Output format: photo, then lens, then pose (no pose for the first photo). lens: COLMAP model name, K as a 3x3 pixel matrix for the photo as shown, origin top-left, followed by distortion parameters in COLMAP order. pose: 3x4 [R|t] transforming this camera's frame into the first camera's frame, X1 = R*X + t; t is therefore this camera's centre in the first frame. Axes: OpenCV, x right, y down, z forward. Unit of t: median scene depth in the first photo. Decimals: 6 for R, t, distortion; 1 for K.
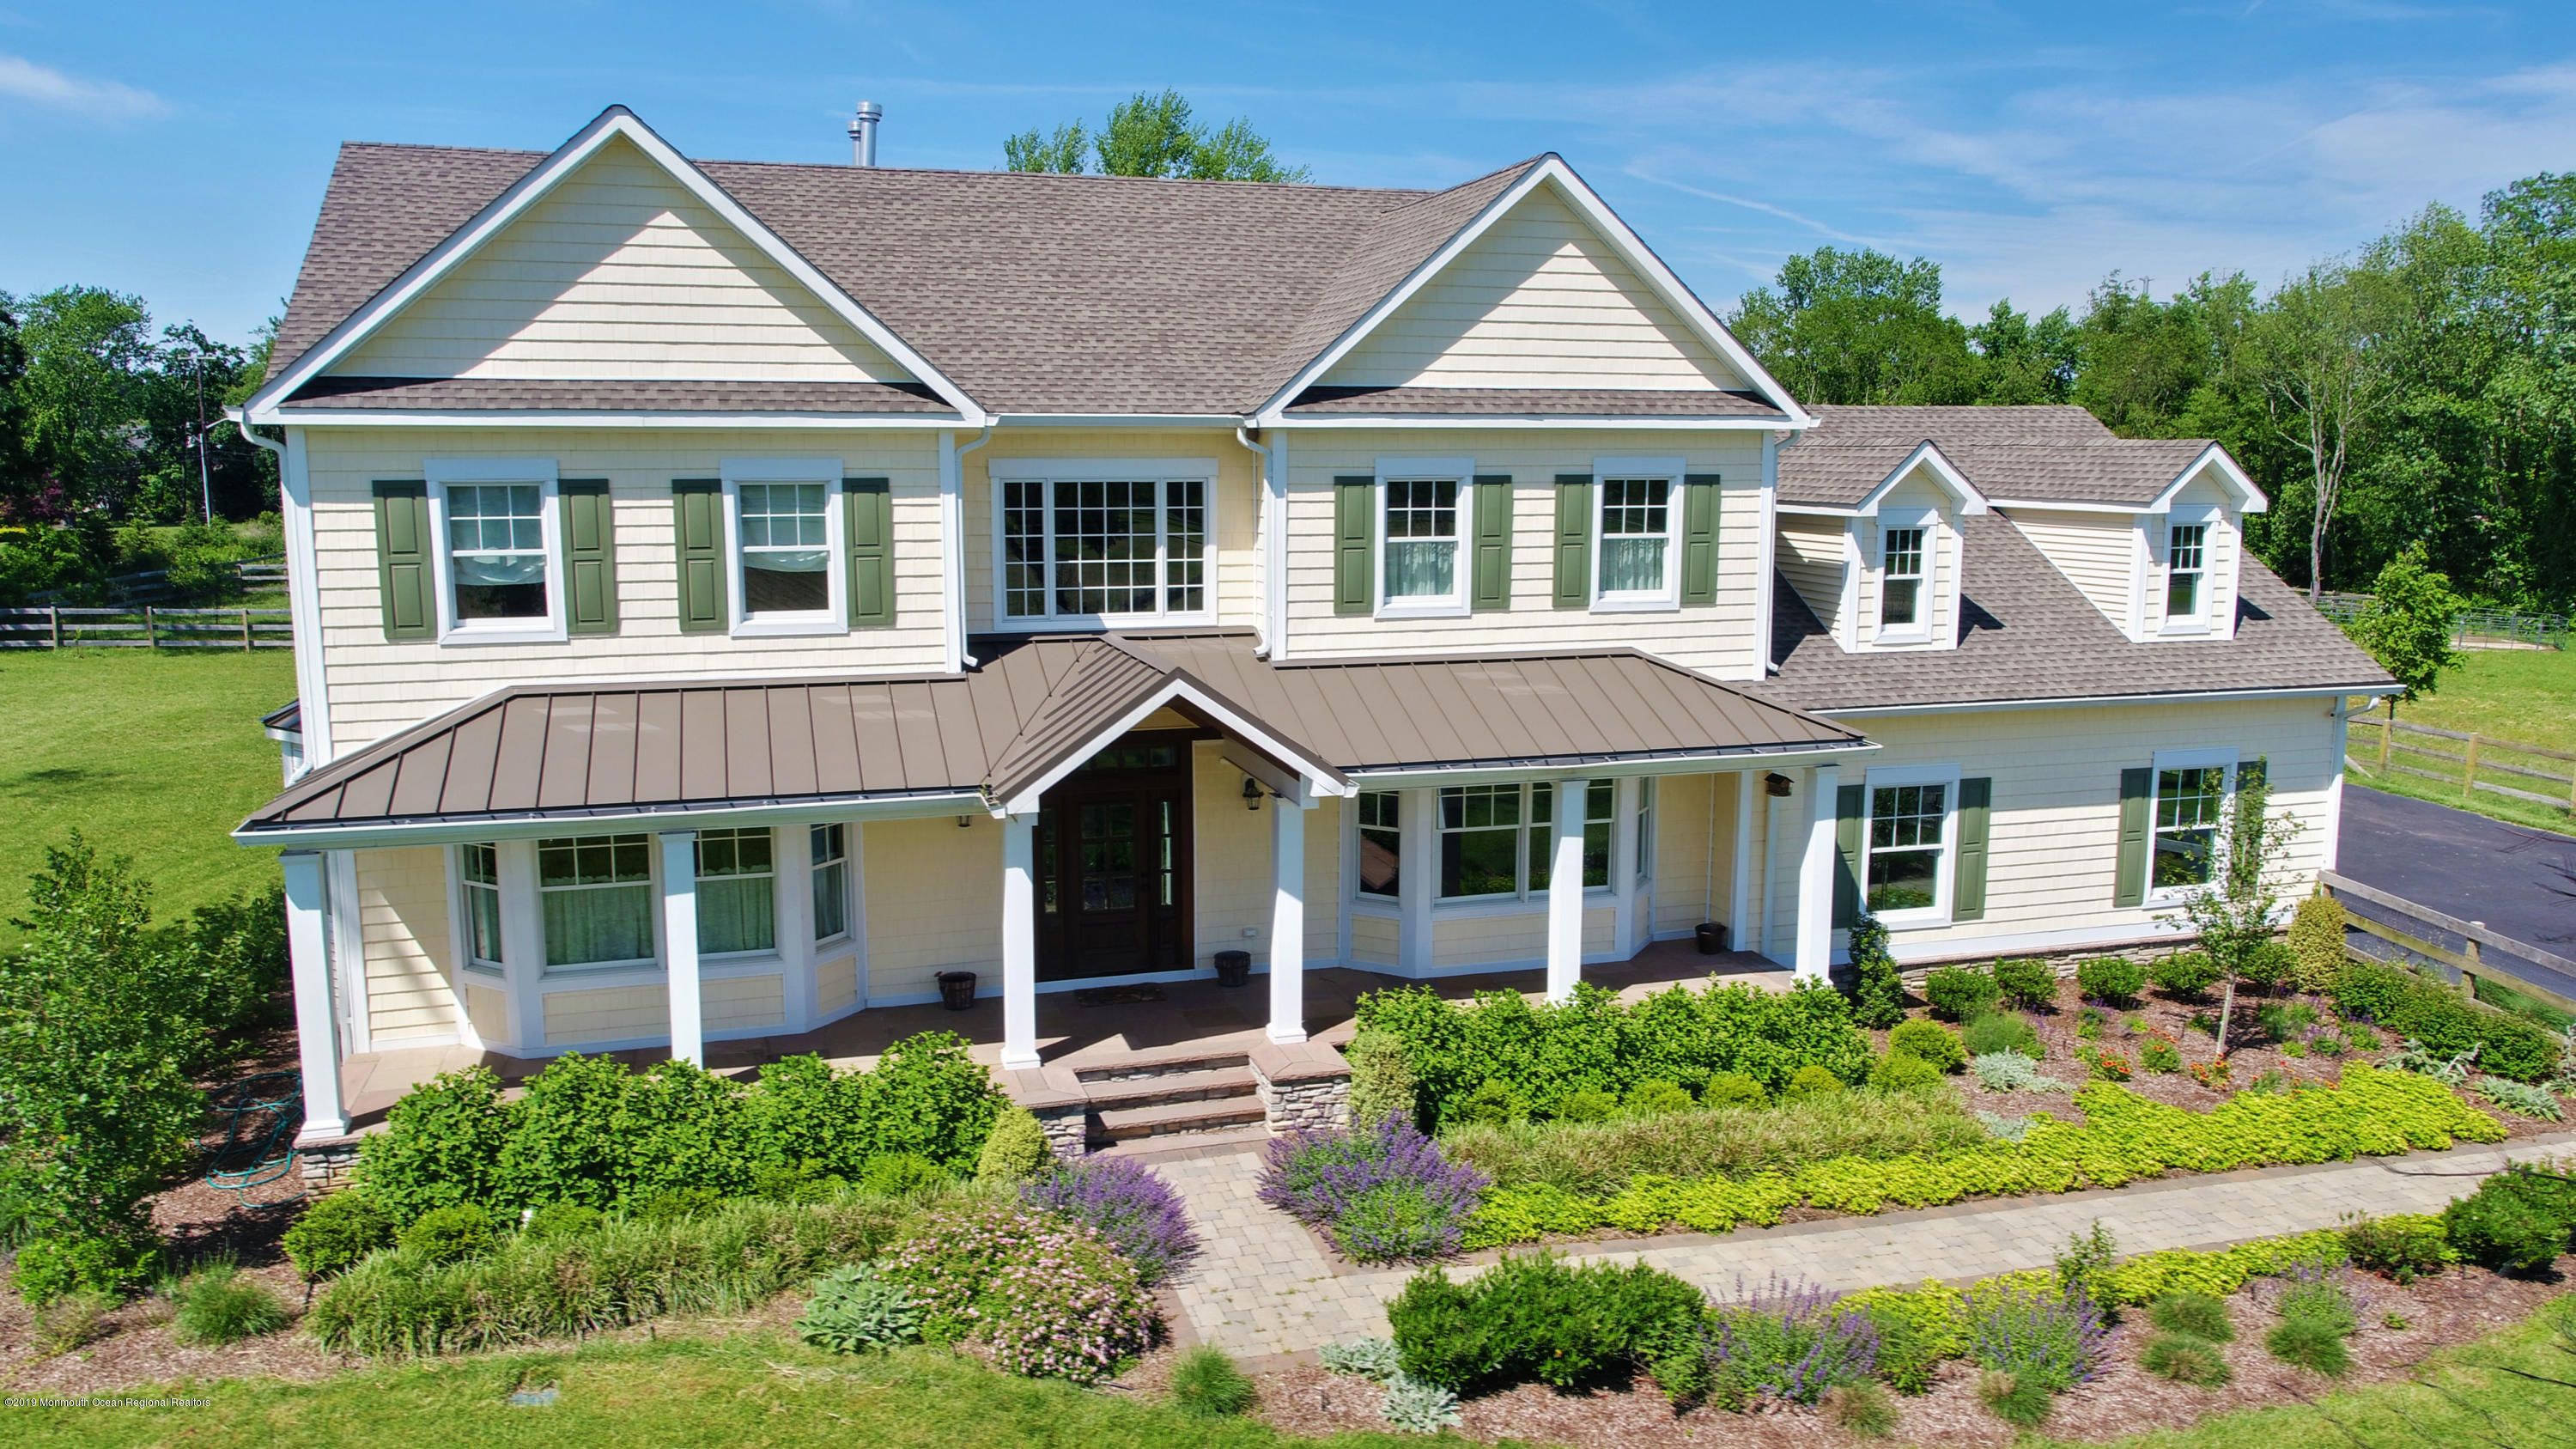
lens RADIAL K [[1770.9, 0, 1297.2], [0, 1770.9, 735.6], [0, 0, 1]] dist [-0.001534, 0.000616]
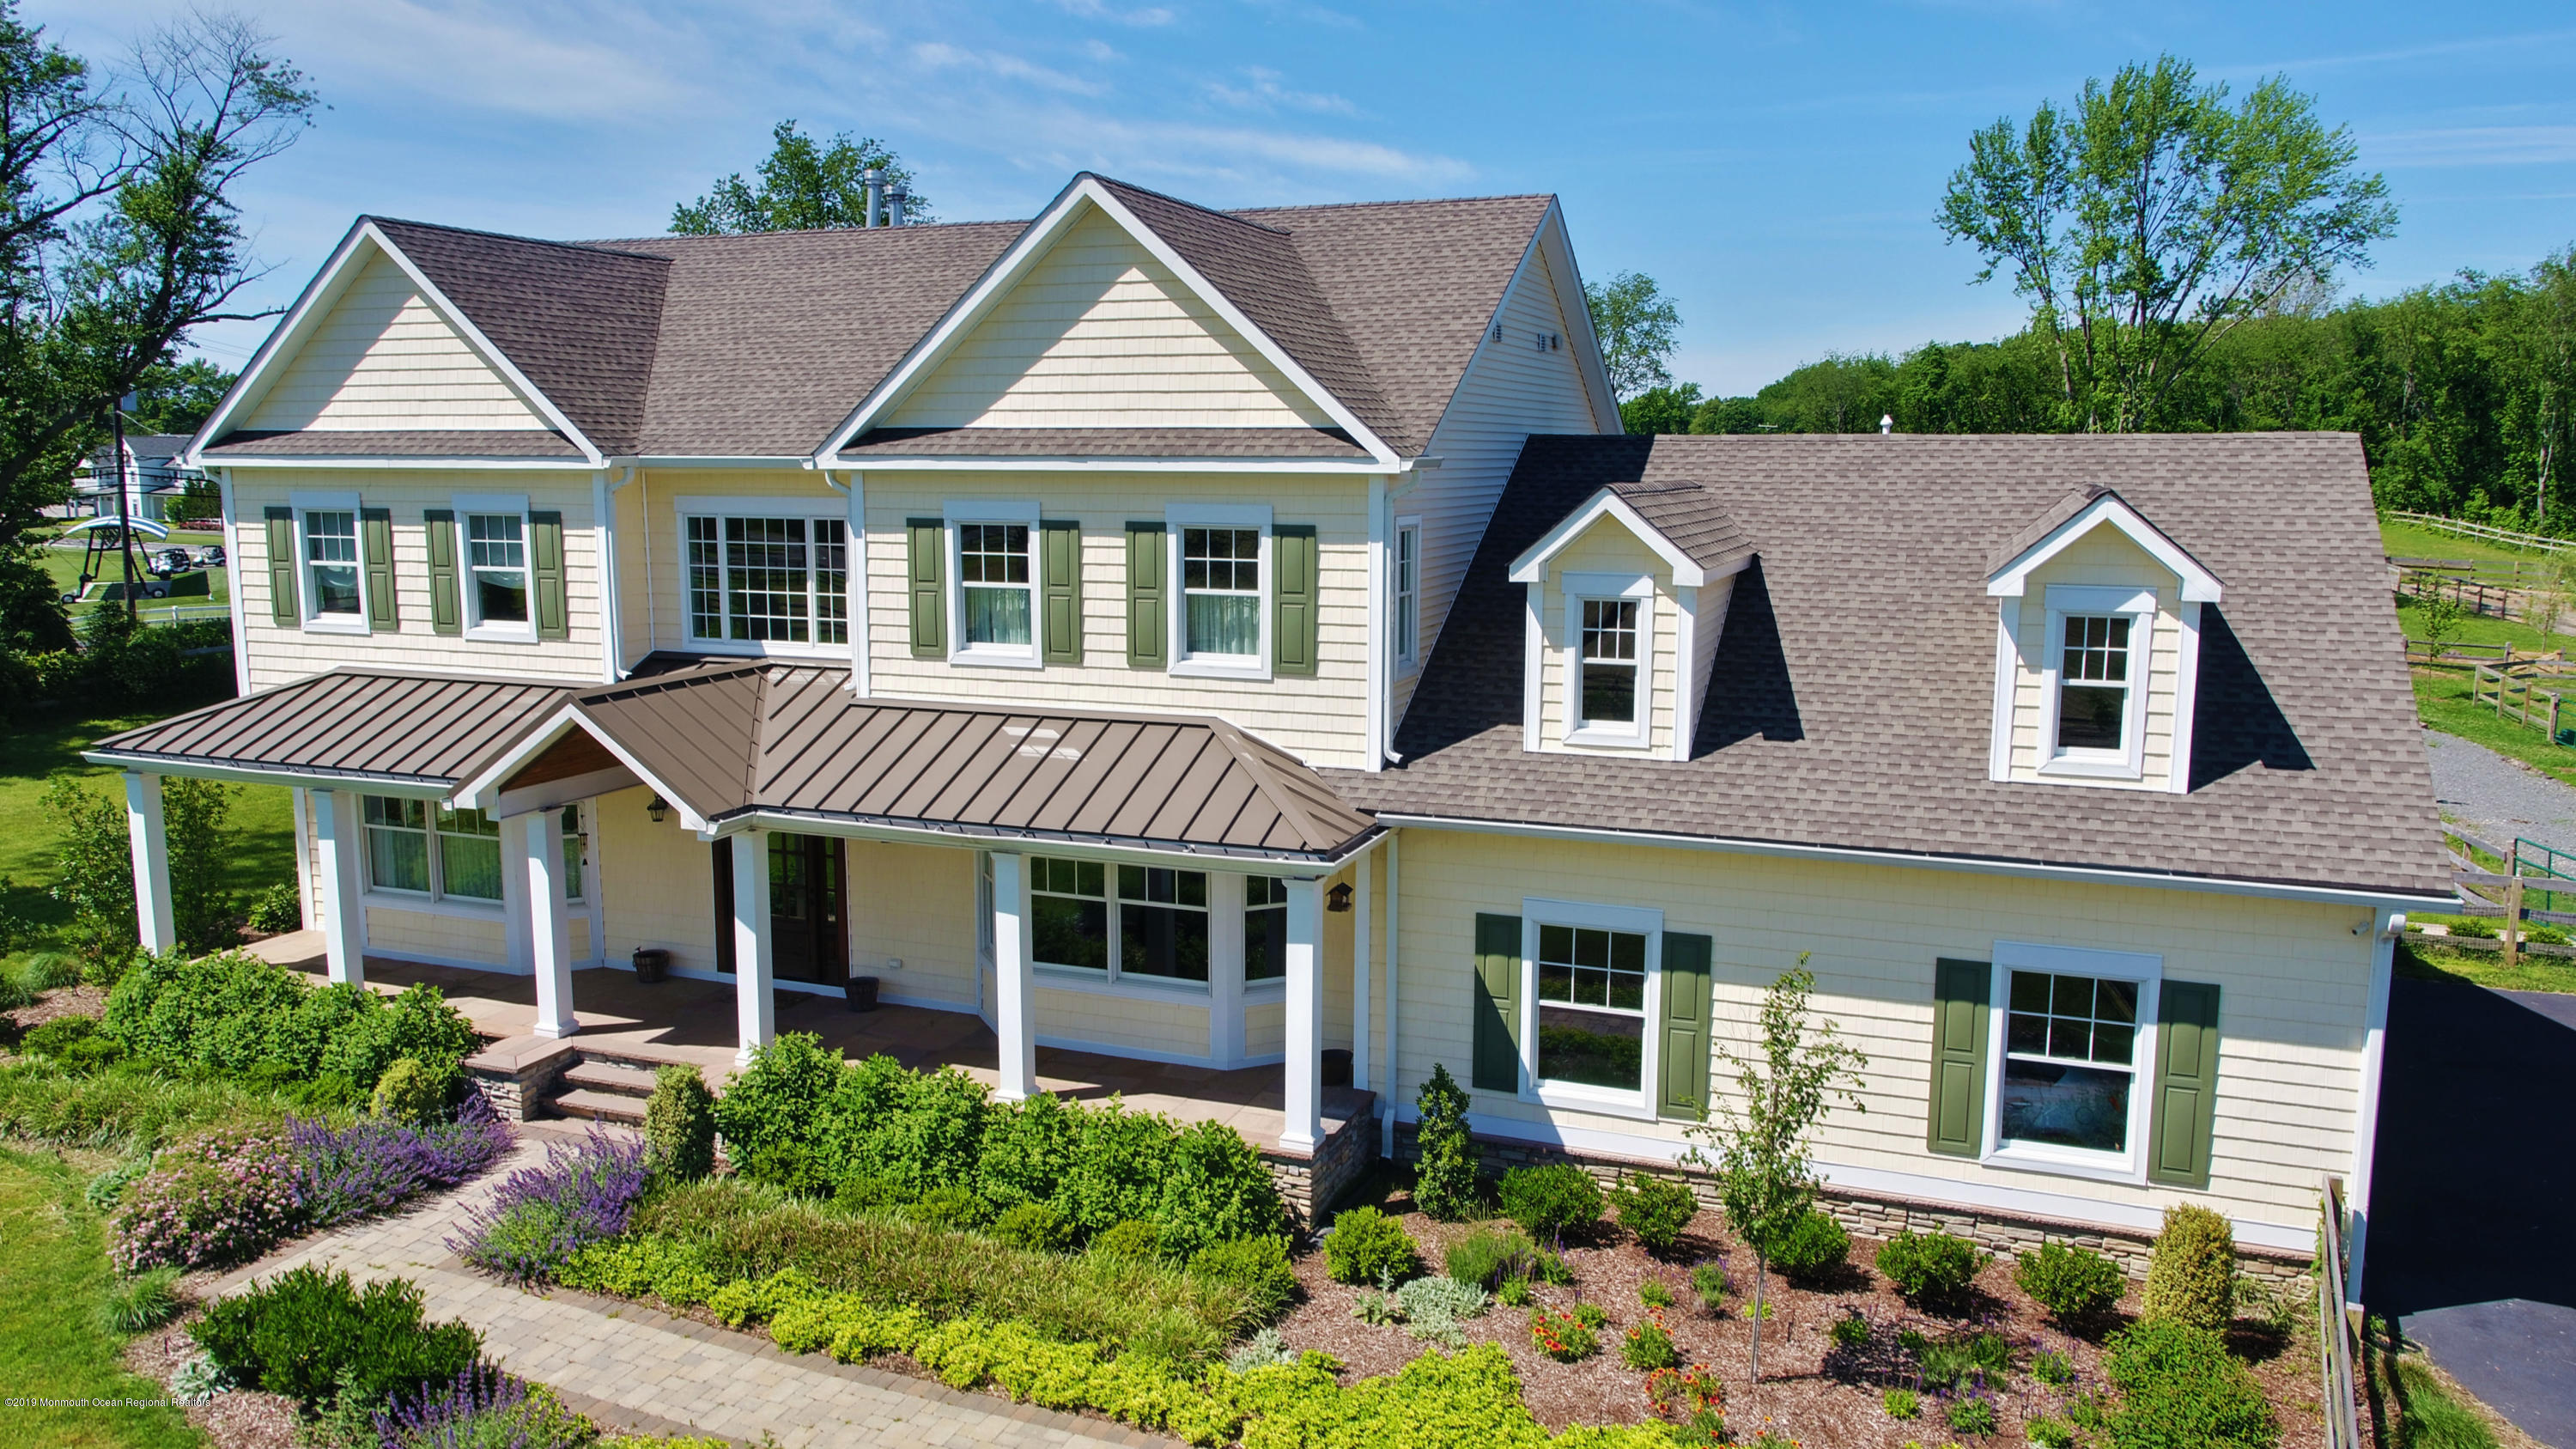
lens RADIAL K [[1994.5, 0, 1288.8], [0, 1994.5, 834.4], [0, 0, 1]] dist [0.002836, -0.002450]
pose [[0.770142, 0.115406, -0.627346, 0.857868], [-0.112291, 0.992667, 0.044759, -0.040928], [0.627911, 0.035974, 0.777453, 0.248317]]
